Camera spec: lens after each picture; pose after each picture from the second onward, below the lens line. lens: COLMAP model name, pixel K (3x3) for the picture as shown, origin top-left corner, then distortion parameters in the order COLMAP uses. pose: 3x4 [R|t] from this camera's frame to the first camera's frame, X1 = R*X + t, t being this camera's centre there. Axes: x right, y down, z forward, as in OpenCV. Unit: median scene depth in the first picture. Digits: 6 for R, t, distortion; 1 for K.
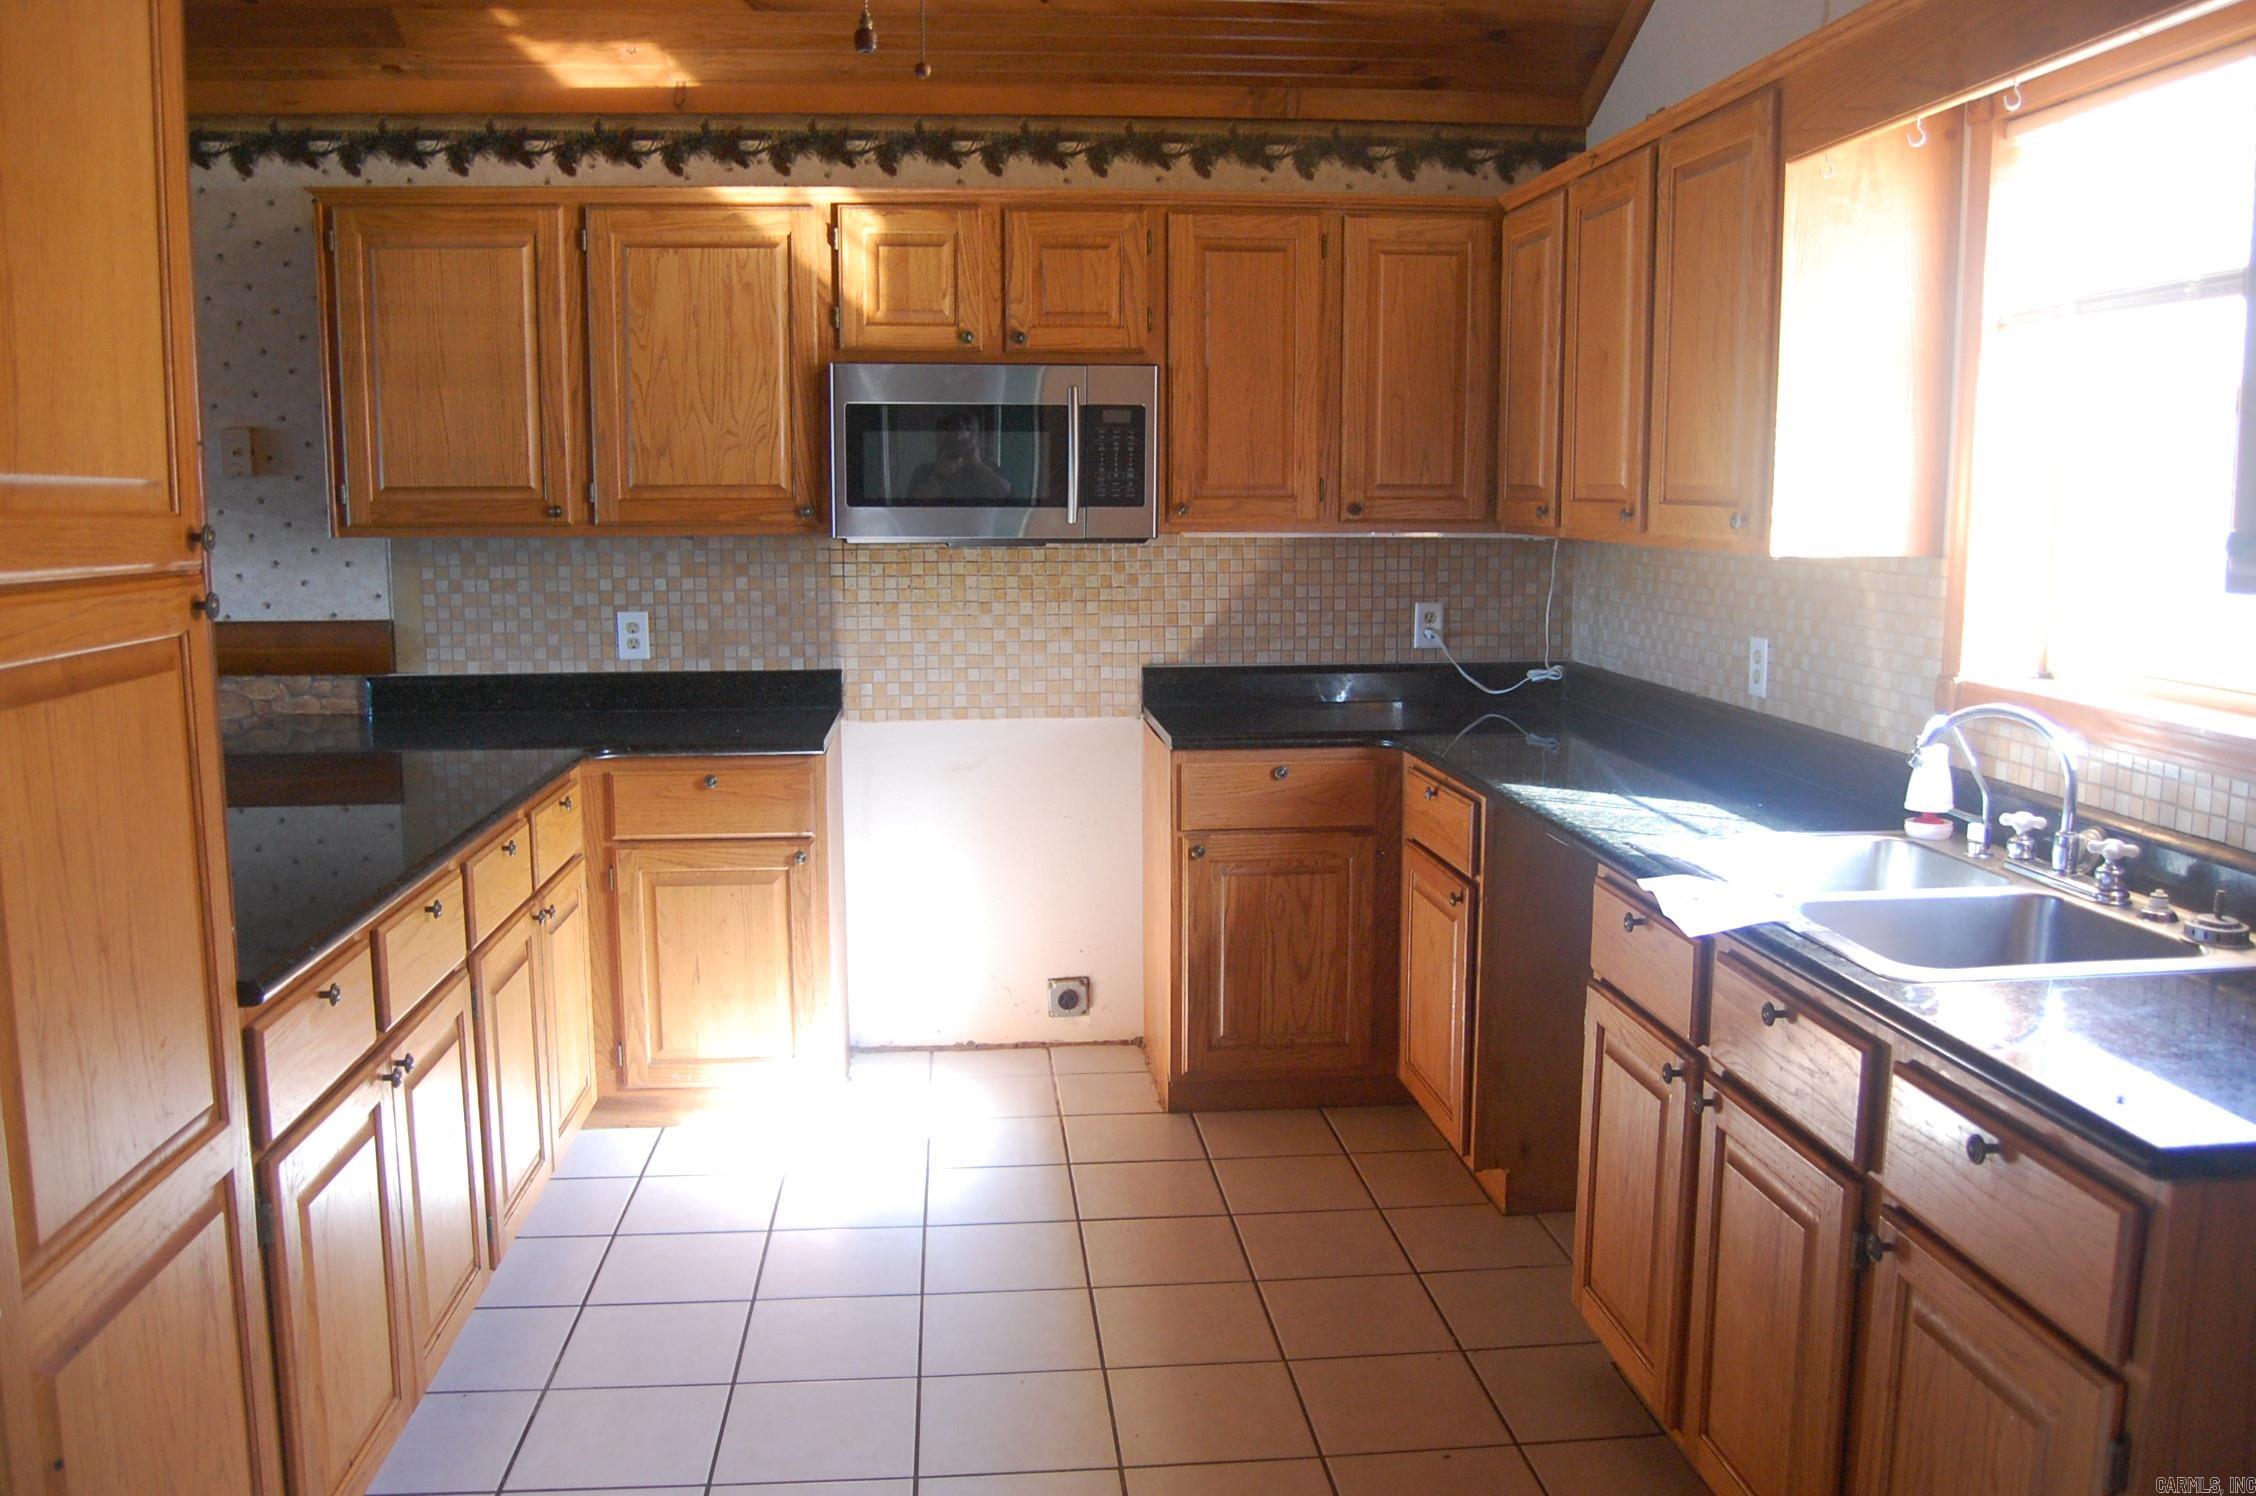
lens RADIAL K [[1798.5, 0, 1125.4], [0, 1798.5, 747.8], [0, 0, 1]] dist [-0.075063, 0.005669]
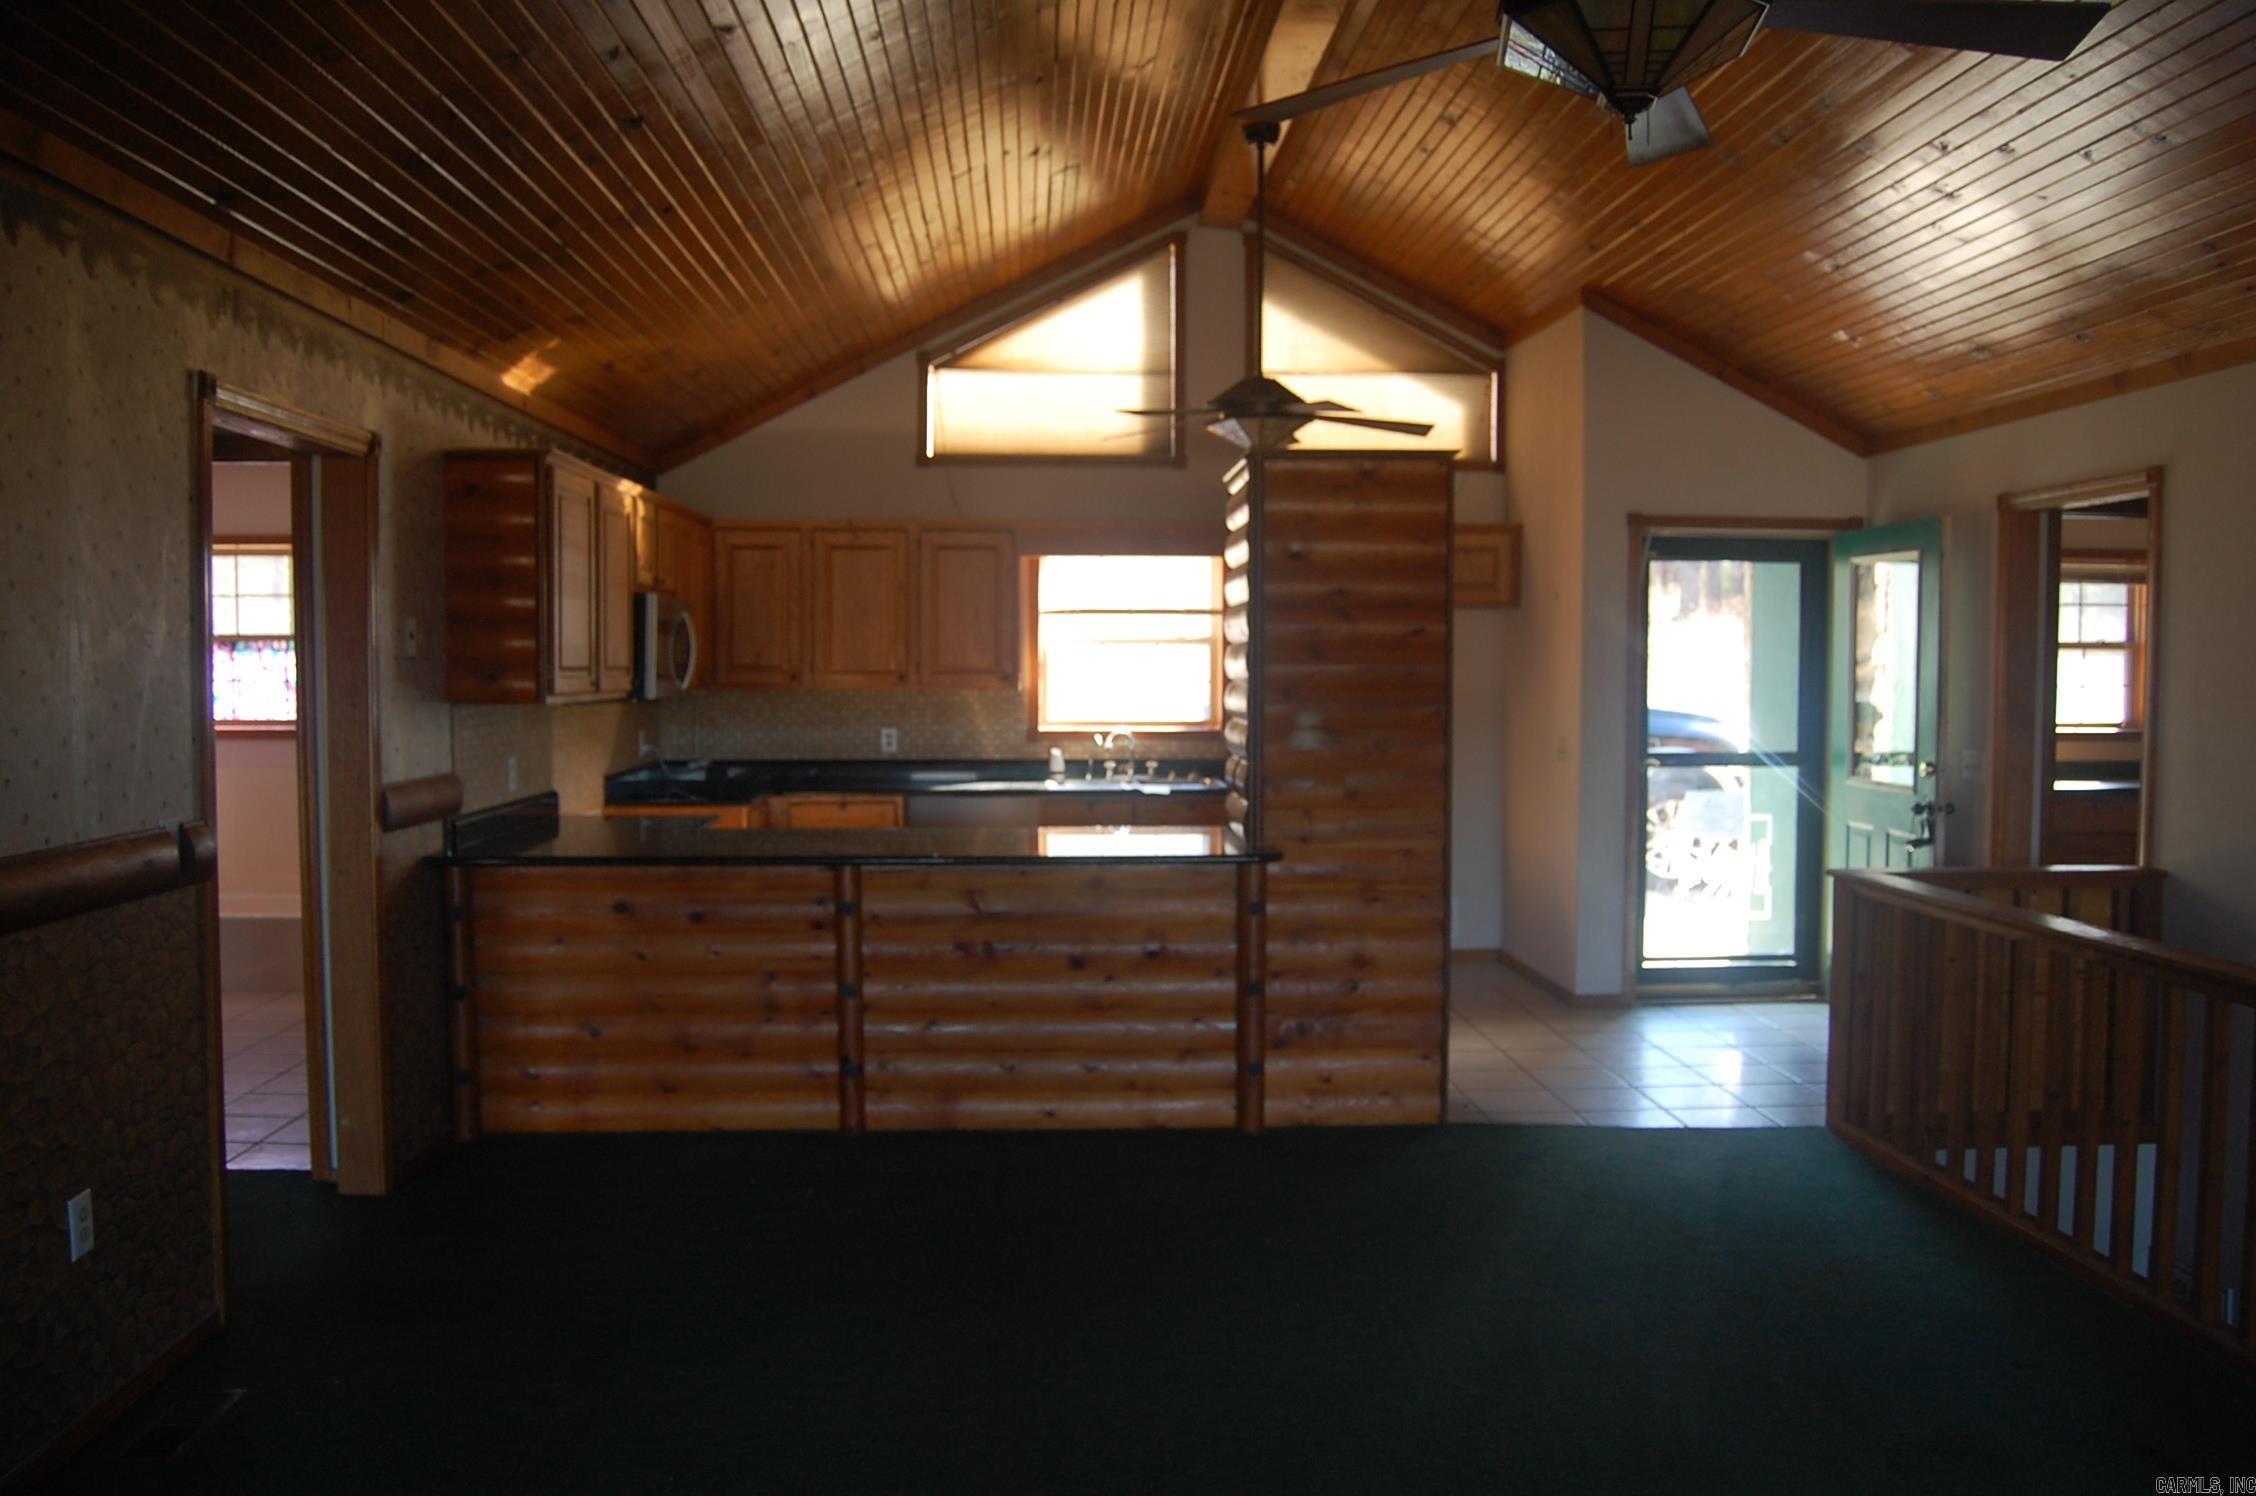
lens RADIAL K [[1798.5, 0, 1133.6], [0, 1798.5, 747.6], [0, 0, 1]] dist [-0.075063, 0.005669]
pose [[0.036684, -0.046509, 0.998244, -2.249421], [0.148147, 0.988132, 0.040593, -0.096110], [-0.988285, 0.146397, 0.043139, 0.660735]]
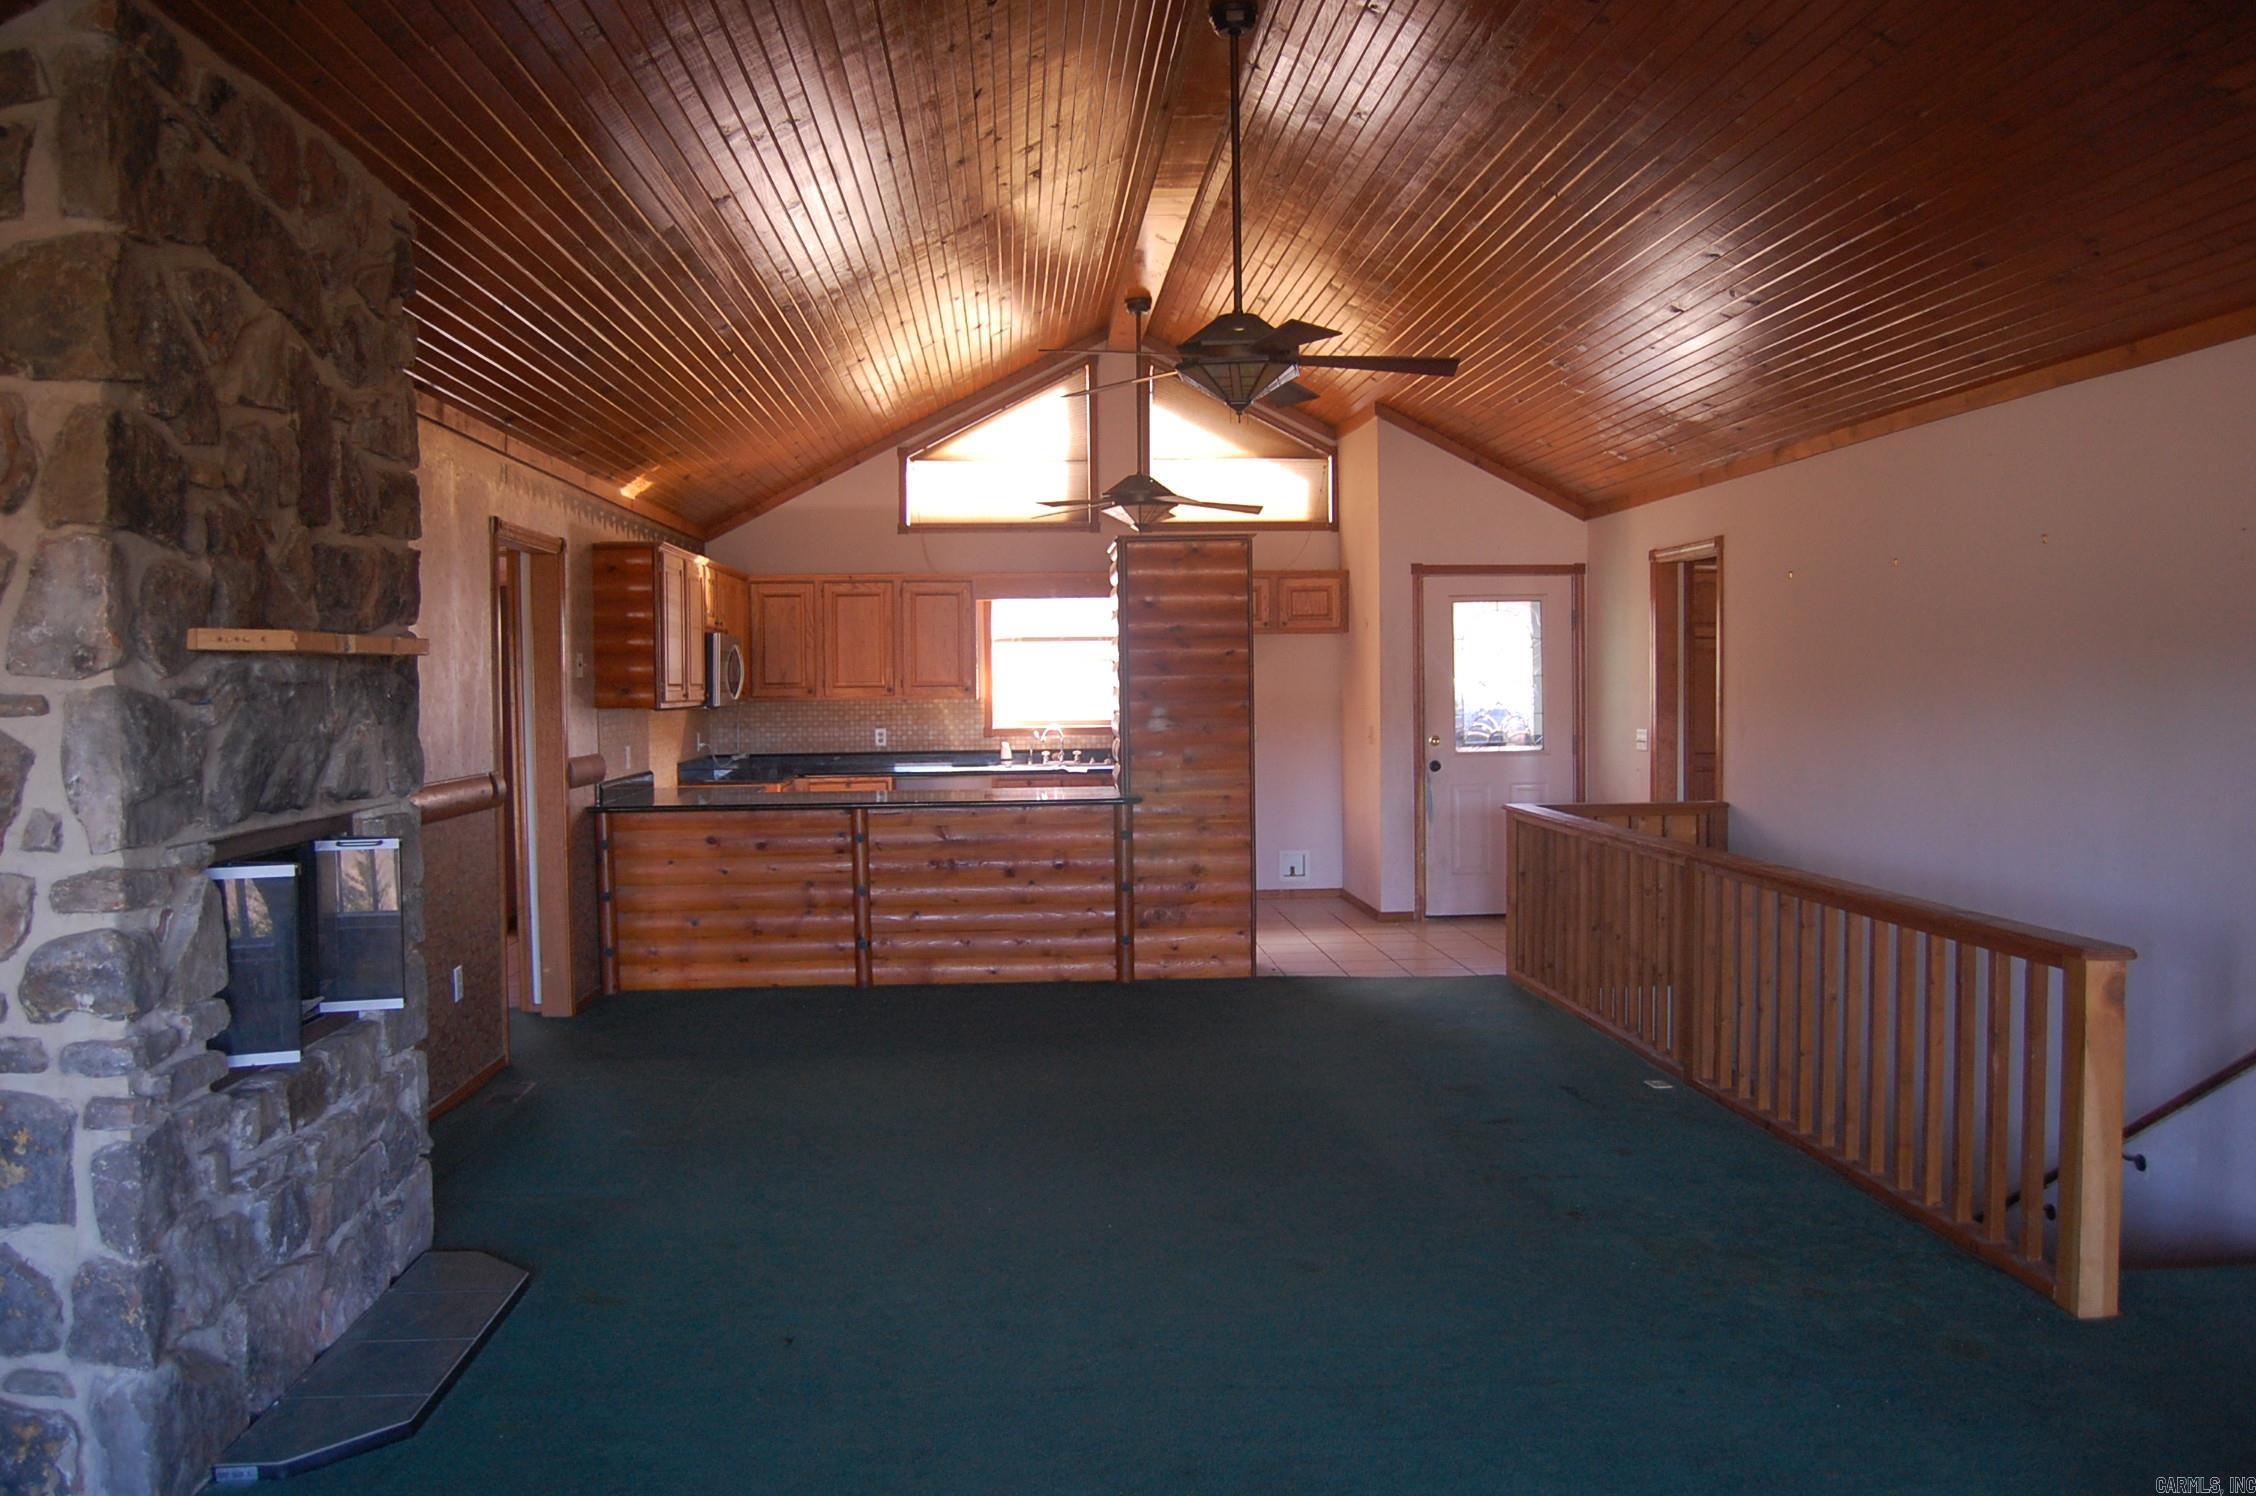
lens RADIAL K [[1798.5, 0, 1123.0], [0, 1798.5, 755.1], [0, 0, 1]] dist [-0.075063, 0.005669]
pose [[0.030598, -0.041248, 0.998680, -3.387714], [0.161735, 0.986185, 0.035777, -0.060629], [-0.986360, 0.160427, 0.036846, 0.497856]]
